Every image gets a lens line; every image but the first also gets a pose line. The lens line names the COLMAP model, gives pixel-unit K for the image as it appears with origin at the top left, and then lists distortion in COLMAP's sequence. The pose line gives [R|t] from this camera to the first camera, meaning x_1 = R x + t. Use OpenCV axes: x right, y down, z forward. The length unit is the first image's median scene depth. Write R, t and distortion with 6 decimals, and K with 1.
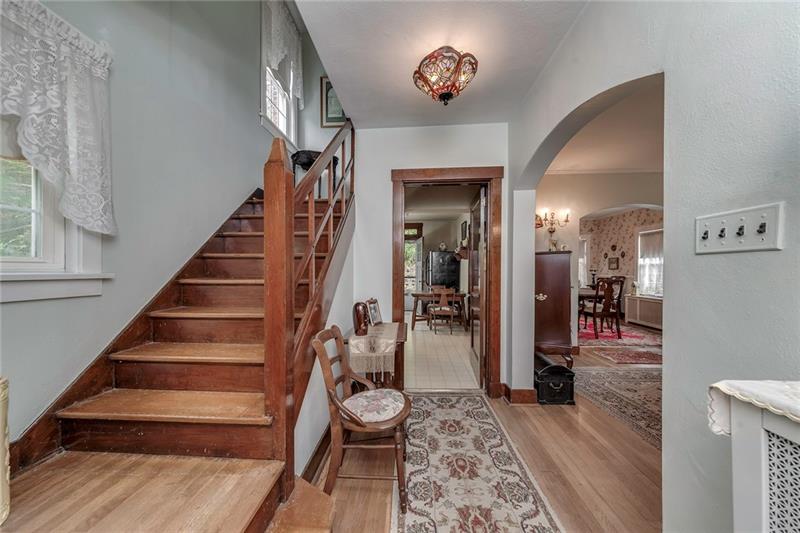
lens RADIAL K [[284.6, 0, 396.7], [0, 284.6, 272.2], [0, 0, 1]] dist [-0.000259, -0.000018]
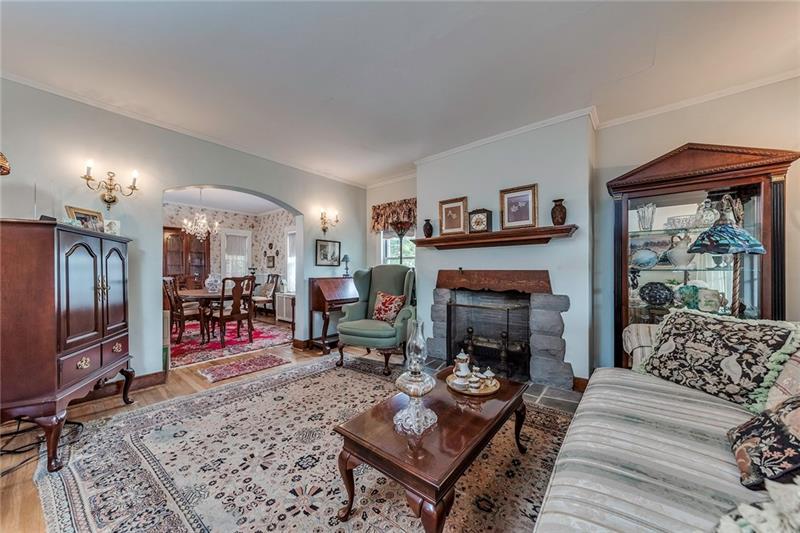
lens RADIAL K [[279.7, 0, 399.5], [0, 279.7, 267.7], [0, 0, 1]] dist [0.000744, 0.000021]
pose [[0.583036, 0.012907, 0.812344, 0.256736], [0.004692, 0.999804, -0.019254, 0.012044], [-0.812433, 0.015037, 0.582861, 0.072624]]
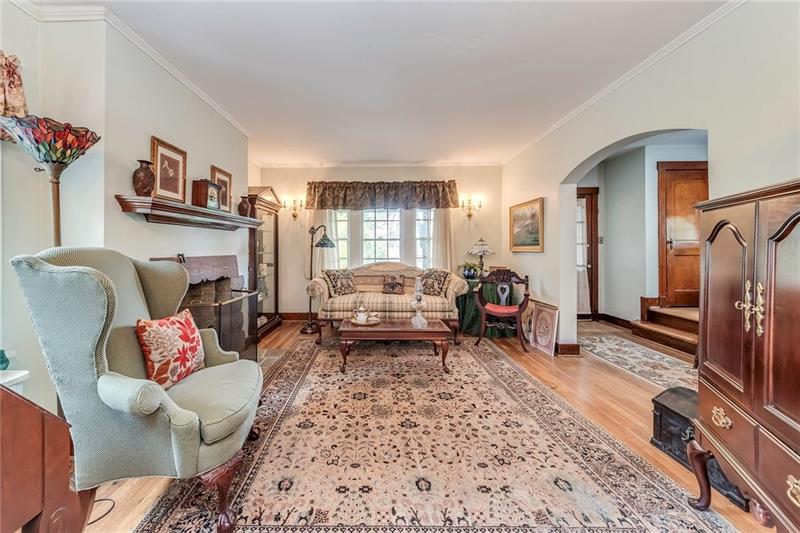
lens RADIAL K [[305.4, 0, 369.6], [0, 305.4, 245.7], [0, 0, 1]] dist [-0.001121, -0.000173]
pose [[-0.999572, 0.005933, -0.028645, 0.520291], [0.005837, 0.999977, 0.003431, -0.007454], [0.028665, 0.003262, -0.999584, 0.668027]]
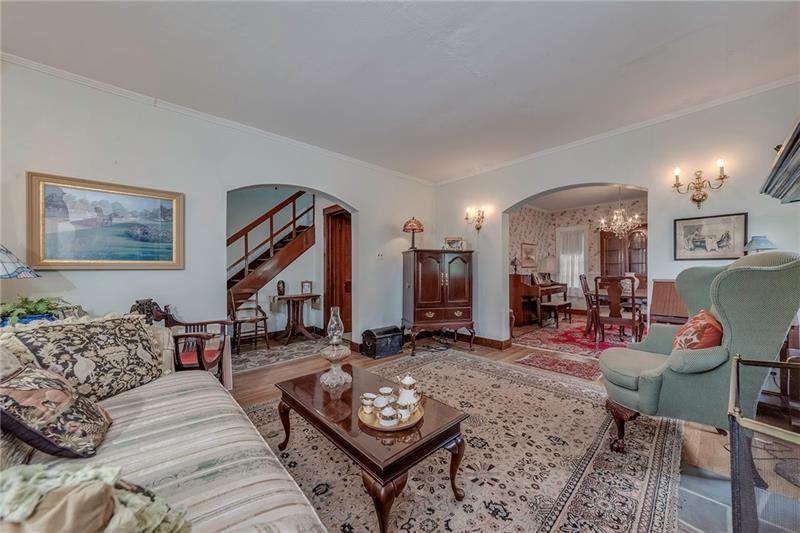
lens RADIAL K [[288.7, 0, 404.2], [0, 288.7, 271.8], [0, 0, 1]] dist [-0.003387, -0.000135]
pose [[0.726369, 0.001440, -0.687304, 0.667583], [-0.004393, 0.999987, -0.002547, 0.013385], [0.687291, 0.004869, 0.726365, 0.024295]]
